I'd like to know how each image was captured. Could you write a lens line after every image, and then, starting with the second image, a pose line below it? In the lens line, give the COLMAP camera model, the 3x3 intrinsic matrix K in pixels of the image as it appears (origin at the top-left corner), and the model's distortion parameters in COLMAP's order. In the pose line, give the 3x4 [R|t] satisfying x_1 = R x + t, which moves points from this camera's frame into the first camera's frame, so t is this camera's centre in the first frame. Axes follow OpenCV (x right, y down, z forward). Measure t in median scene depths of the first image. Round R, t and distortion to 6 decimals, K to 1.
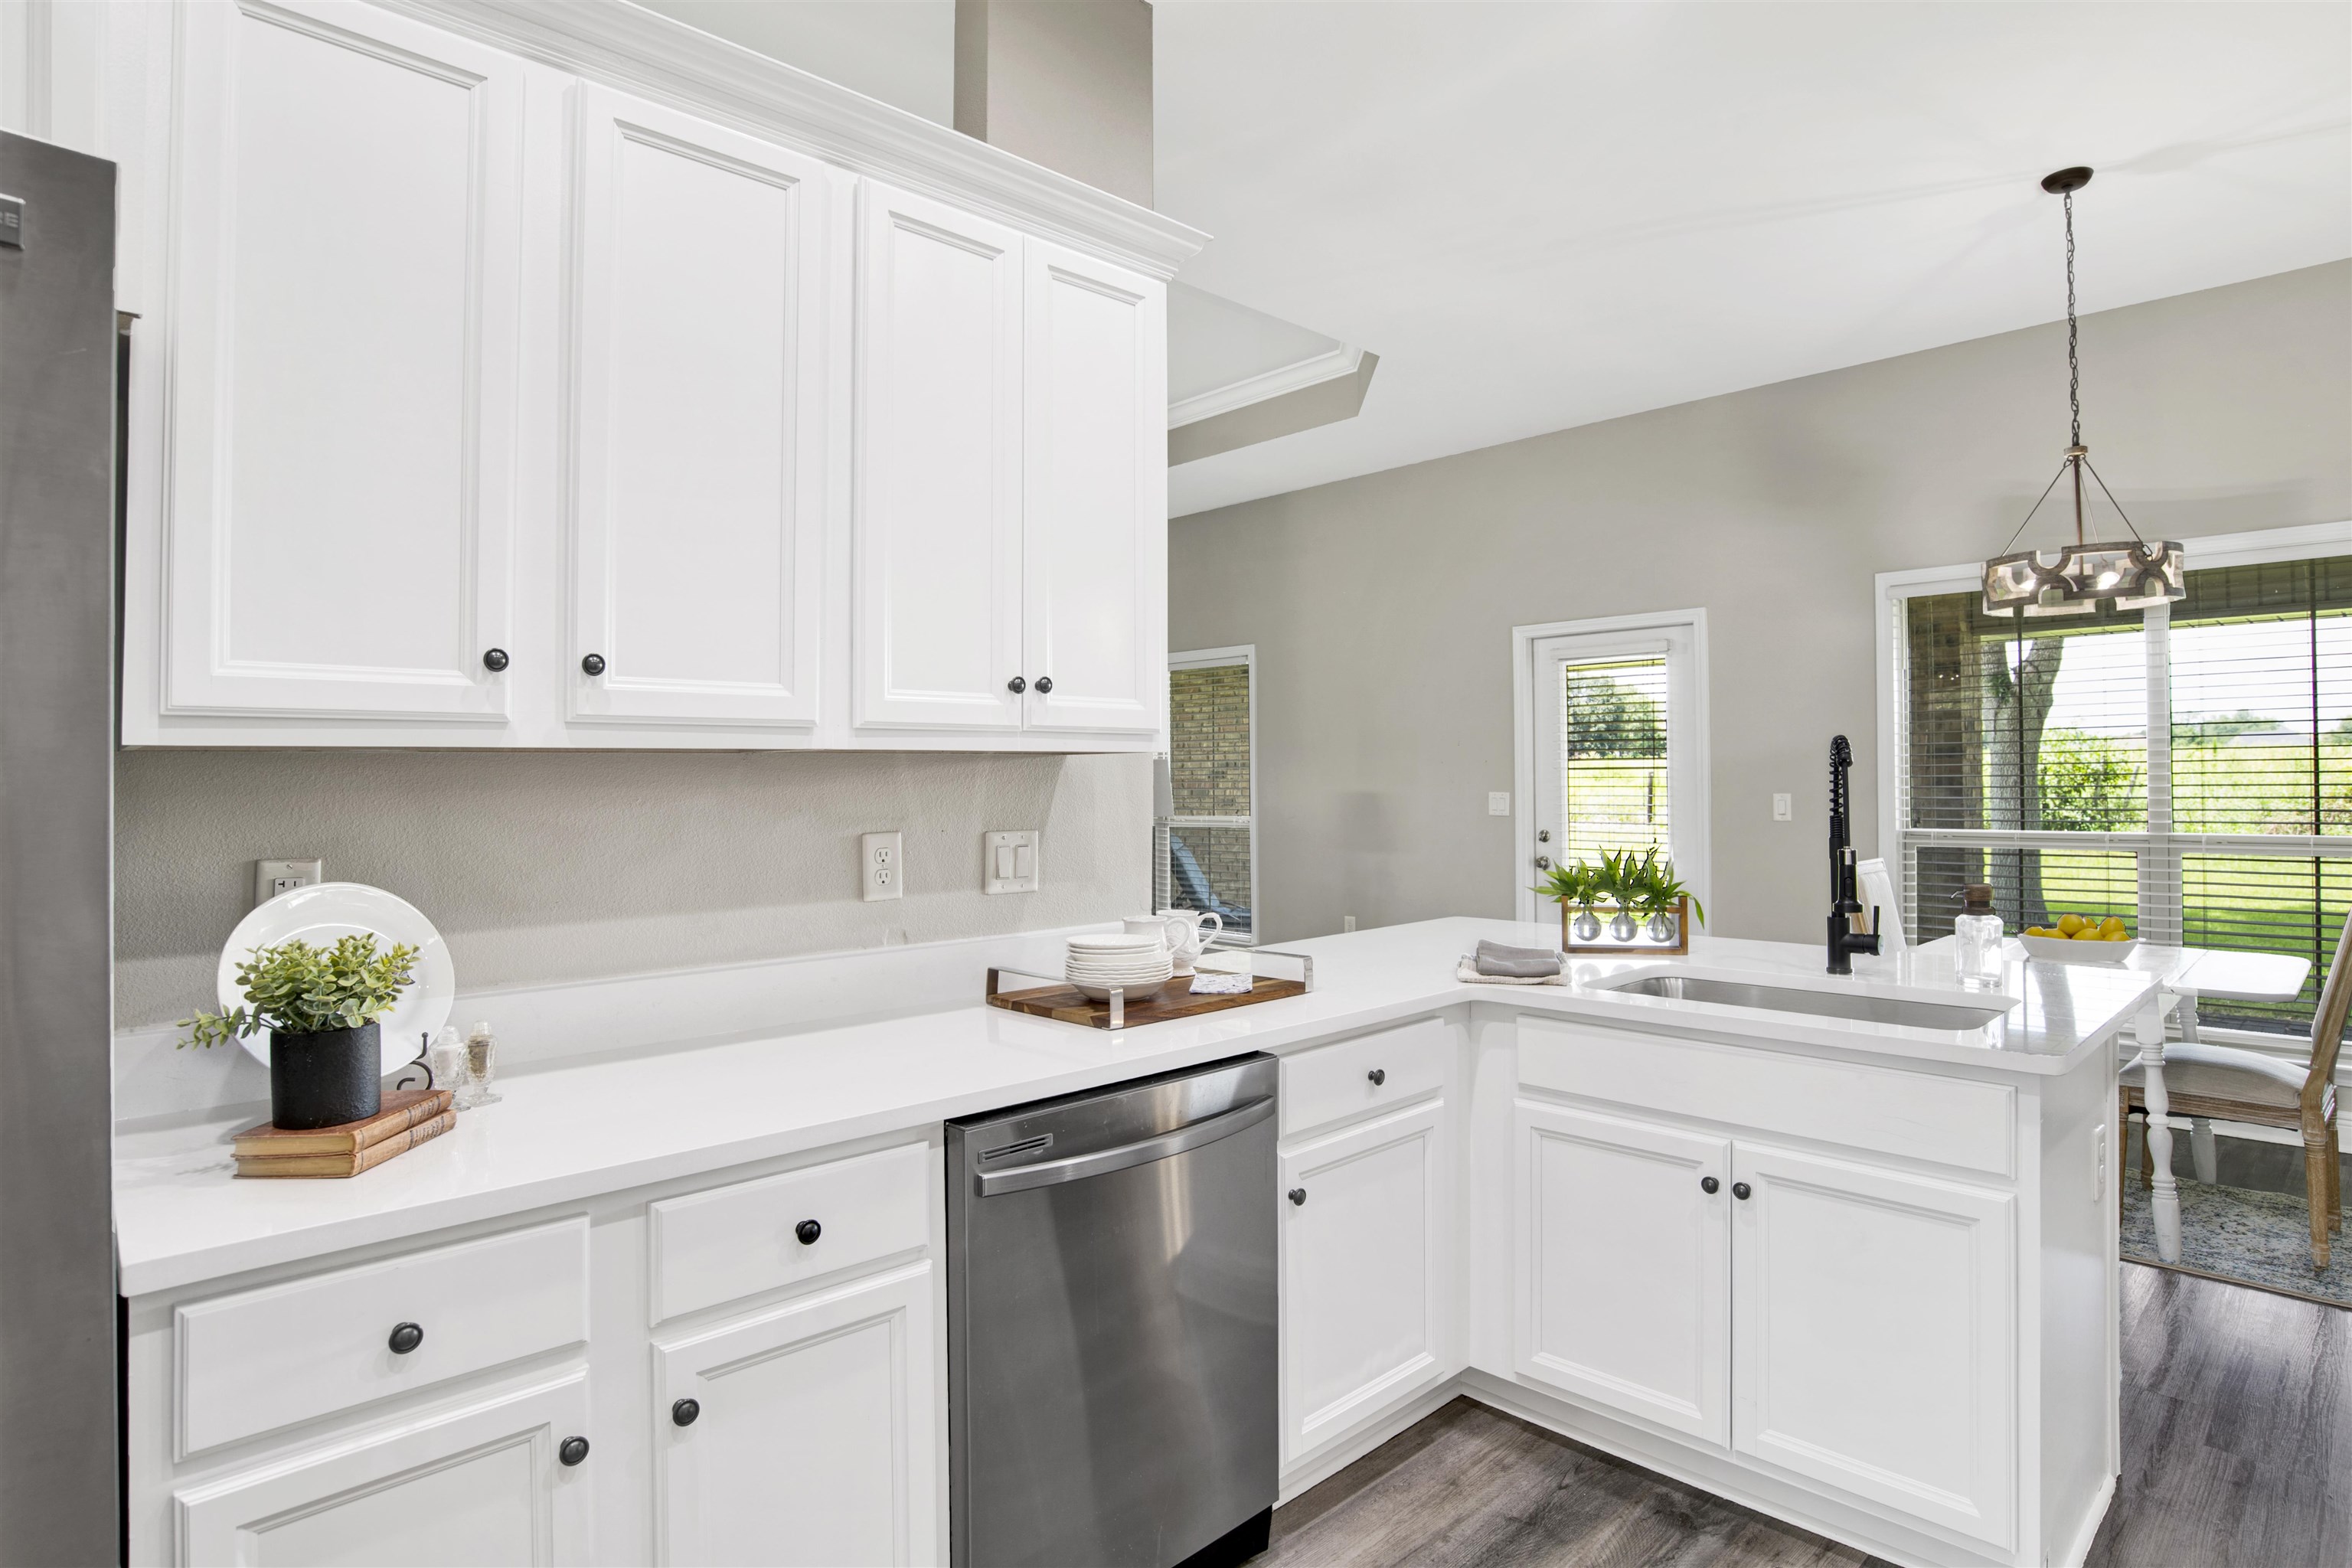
lens RADIAL K [[1235.2, 0, 1191.9], [0, 1235.2, 768.3], [0, 0, 1]] dist [-0.054718, 0.015501]
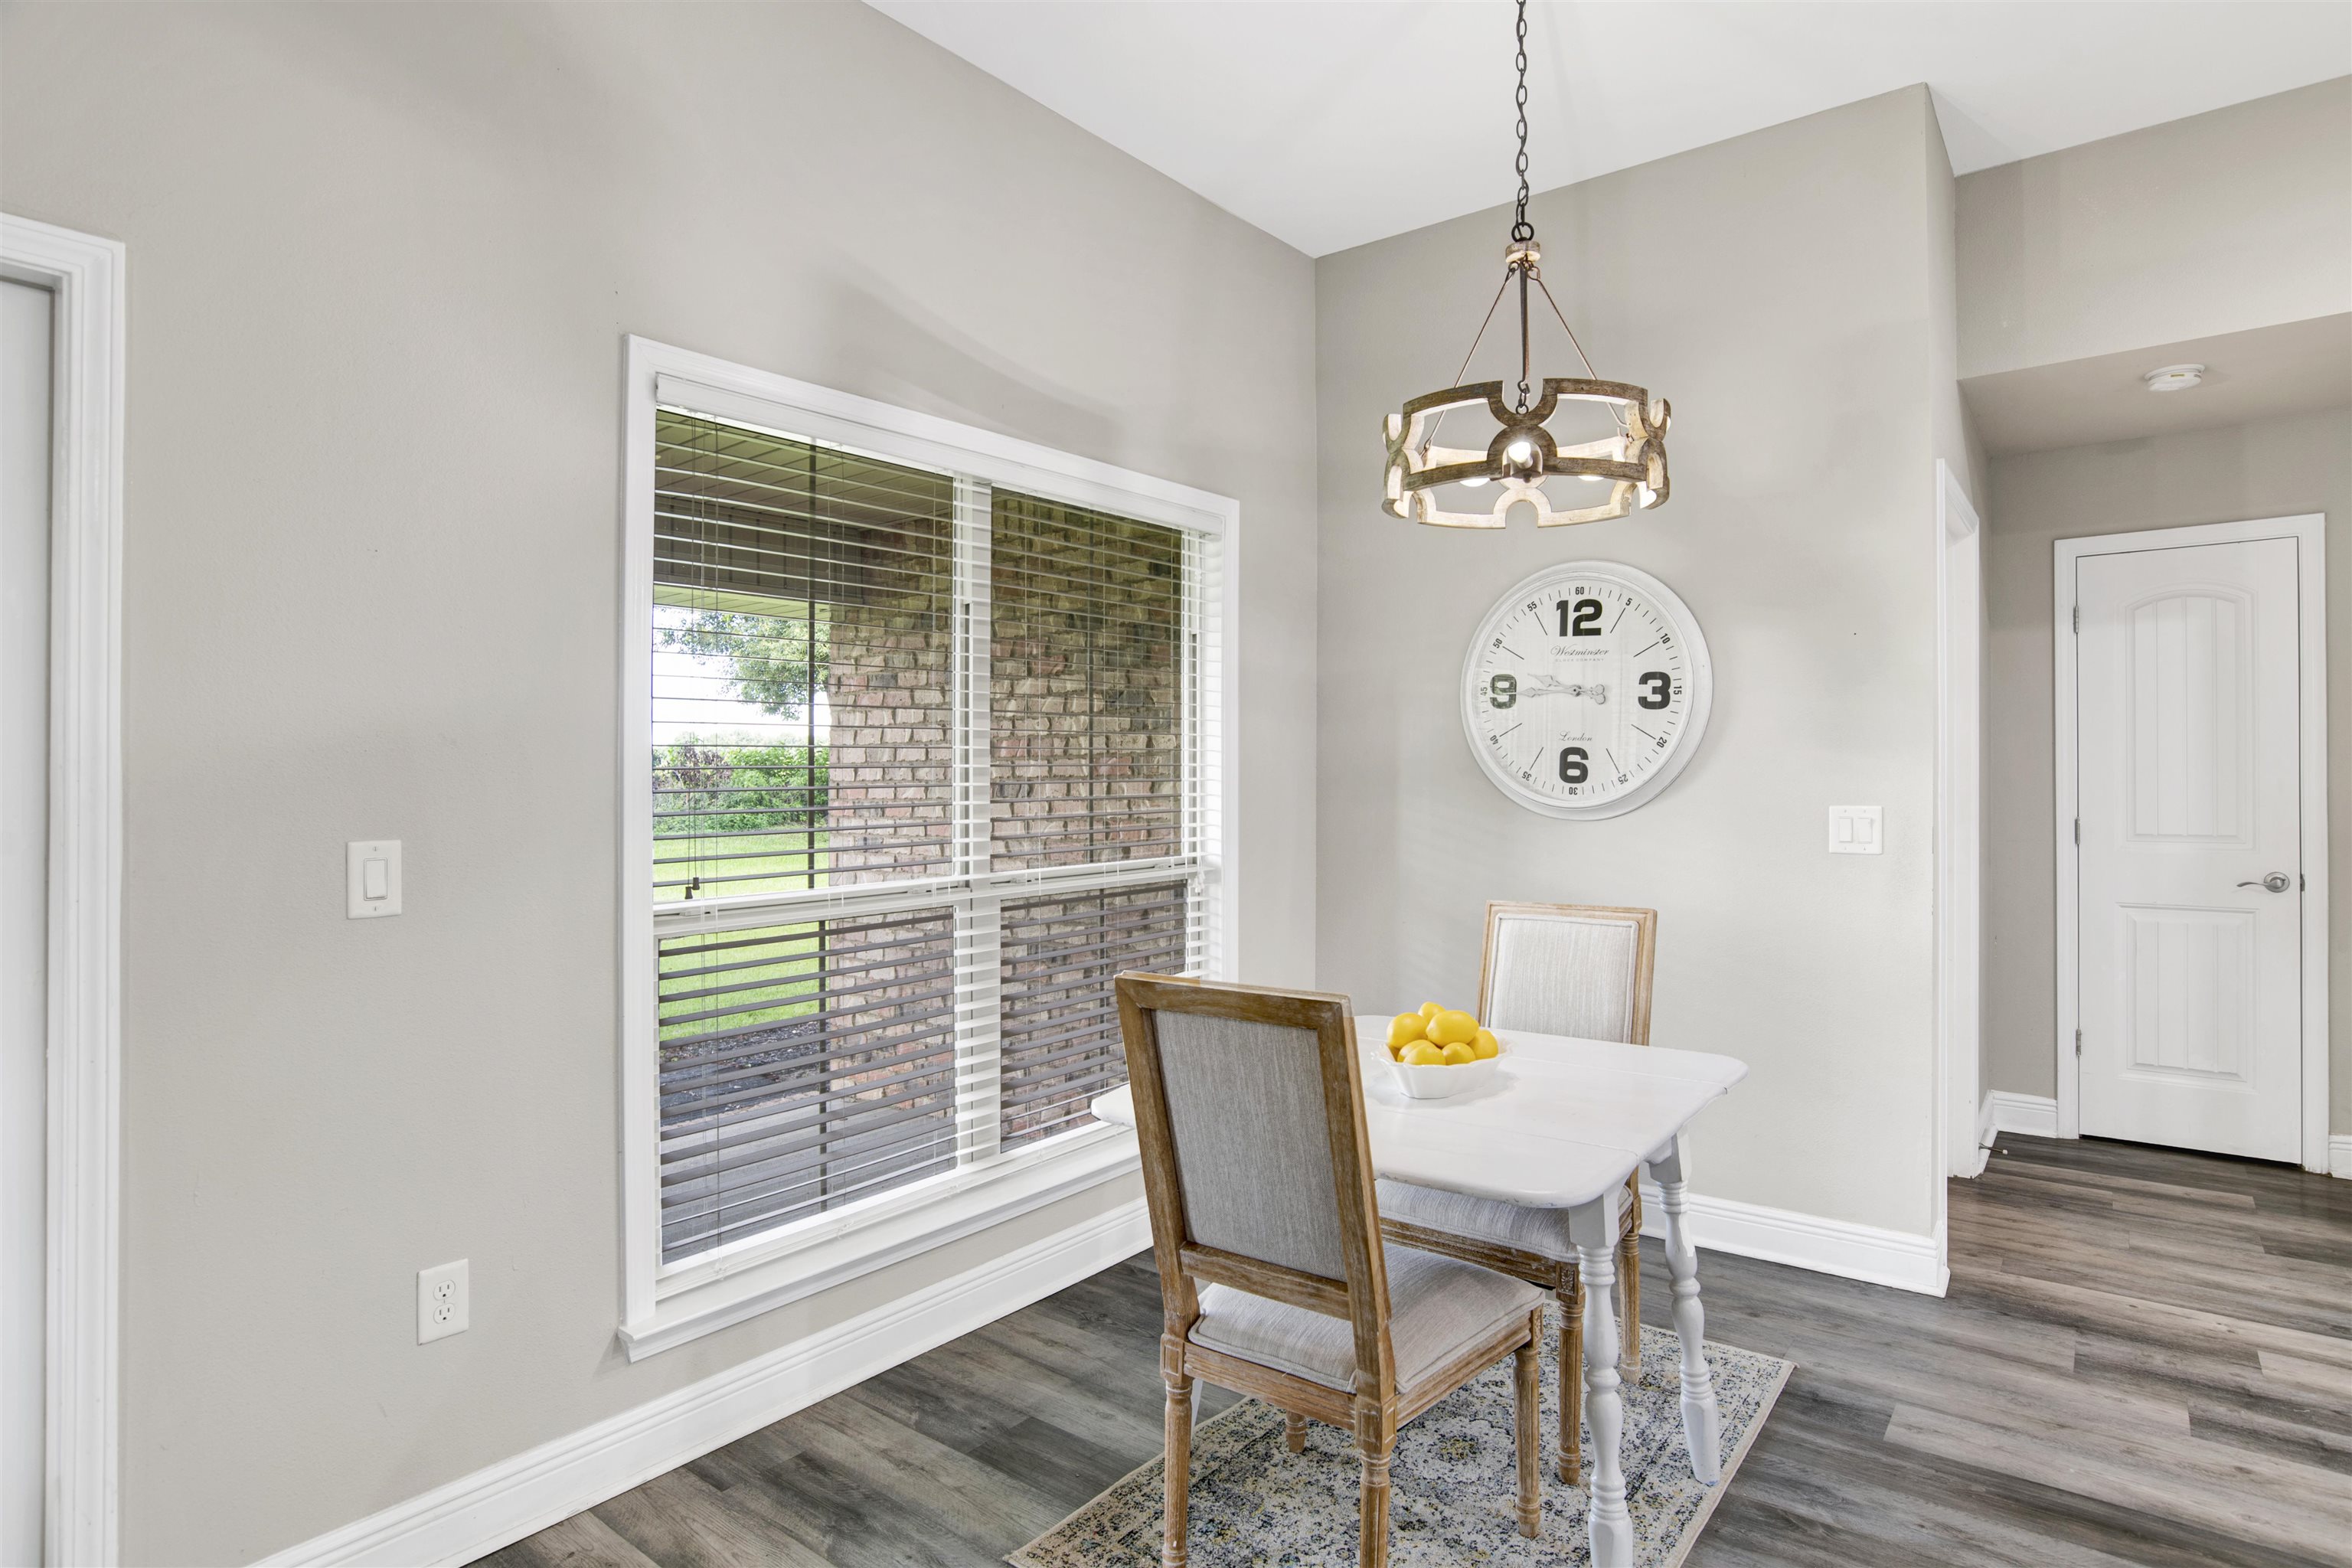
lens RADIAL K [[1235.2, 0, 1186.3], [0, 1235.2, 767.1], [0, 0, 1]] dist [-0.054718, 0.015501]
pose [[-0.118079, 0.015778, 0.992879, 0.183895], [0.001967, 0.999876, -0.015655, 0.009435], [-0.993002, 0.000105, -0.118096, 1.470350]]
